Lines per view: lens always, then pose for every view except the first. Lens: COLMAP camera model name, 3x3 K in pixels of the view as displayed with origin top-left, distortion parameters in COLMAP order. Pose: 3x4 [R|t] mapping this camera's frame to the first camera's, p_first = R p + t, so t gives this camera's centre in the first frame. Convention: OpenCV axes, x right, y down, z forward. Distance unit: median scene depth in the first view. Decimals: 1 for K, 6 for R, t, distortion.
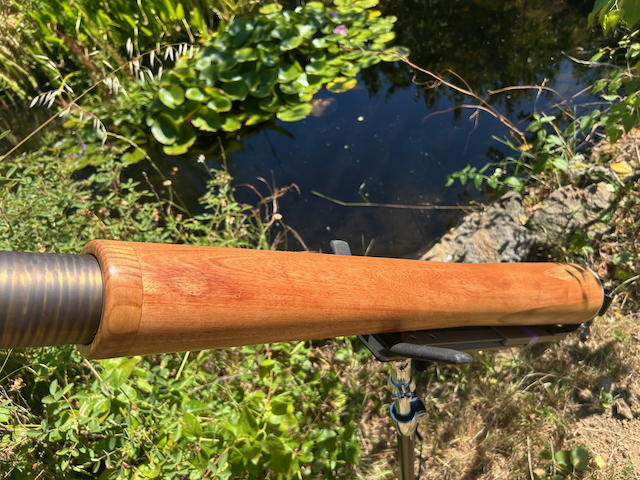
lens RADIAL K [[483.1, 0, 320.0], [0, 483.1, 240.0], [0, 0, 1]] dist [0.017347, -0.034163]
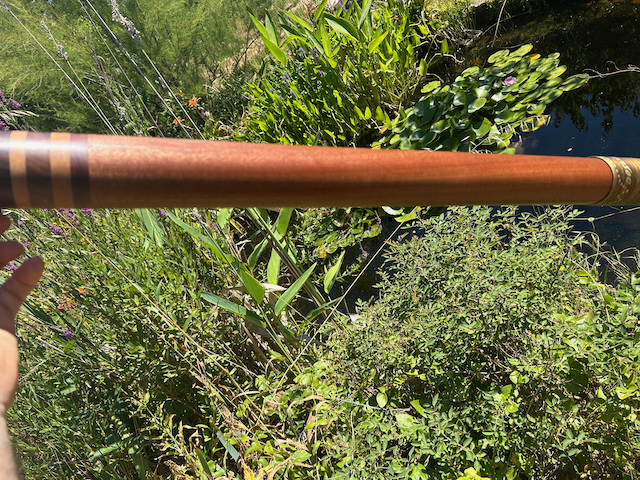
lens RADIAL K [[472.3, 0, 320.0], [0, 472.3, 240.0], [0, 0, 1]] dist [0.045392, -0.059614]
pose [[0.927133, -0.252017, -0.277331, -0.170514], [0.208065, 0.961715, -0.178363, 0.031119], [0.311664, 0.107663, 0.944073, -0.159974]]
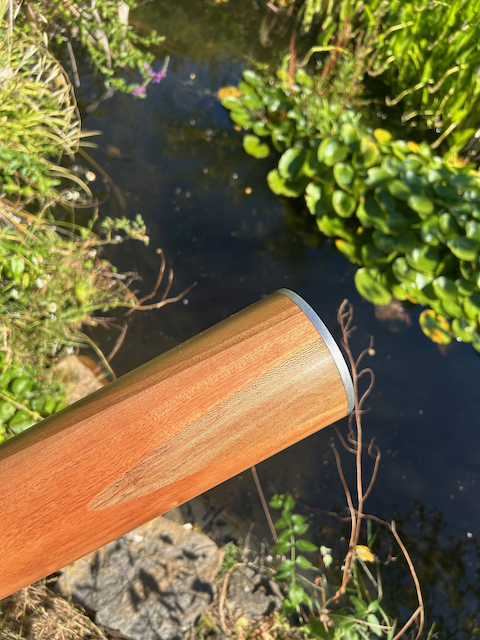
lens RADIAL K [[484.5, 0, 226.7], [0, 484.5, 310.5], [0, 0, 1]] dist [0.028681, -0.040576]
pose [[0.344763, 0.914969, -0.209689, 0.066296], [-0.894318, 0.388035, 0.222767, -0.196956], [0.285191, 0.110727, 0.952053, 0.139719]]
